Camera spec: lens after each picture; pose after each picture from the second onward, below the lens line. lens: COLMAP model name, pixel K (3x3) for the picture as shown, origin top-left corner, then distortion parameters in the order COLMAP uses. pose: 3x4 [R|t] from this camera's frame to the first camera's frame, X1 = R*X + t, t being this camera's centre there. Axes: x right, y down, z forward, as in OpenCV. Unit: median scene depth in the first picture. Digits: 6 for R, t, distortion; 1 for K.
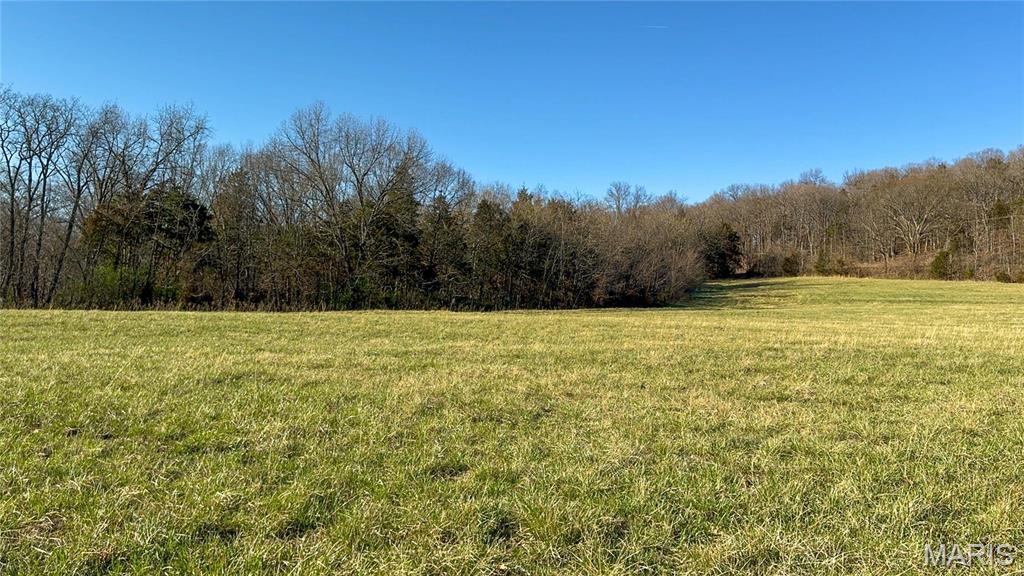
lens RADIAL K [[858.8, 0, 510.6], [0, 858.8, 289.4], [0, 0, 1]] dist [-0.001562, -0.002582]
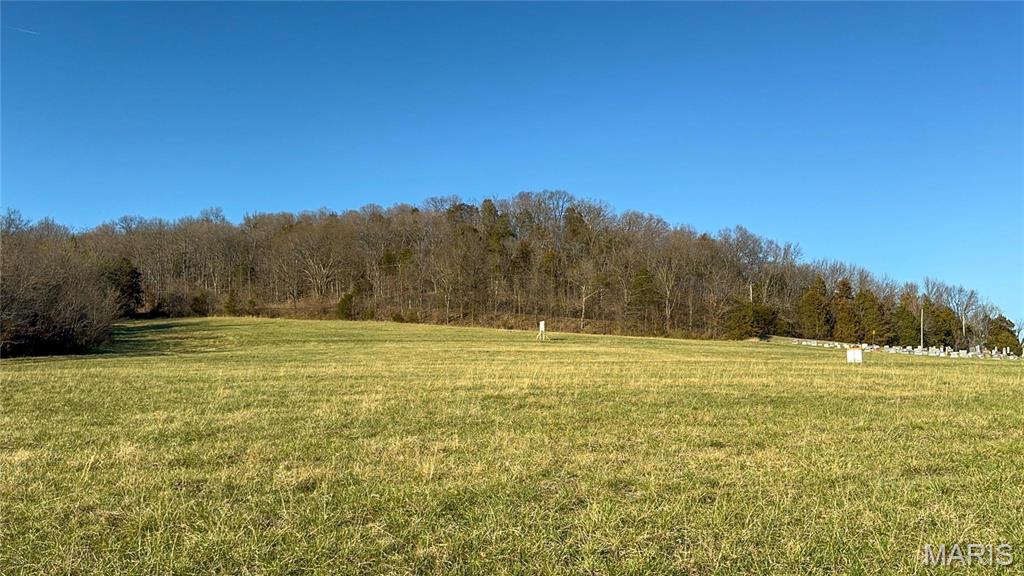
lens RADIAL K [[858.8, 0, 511.3], [0, 858.8, 288.0], [0, 0, 1]] dist [-0.001562, -0.002582]
pose [[0.699242, 0.024001, 0.714482, -0.119977], [0.007665, 0.999127, -0.041064, -0.005091], [-0.714844, 0.034190, 0.698448, 0.079637]]
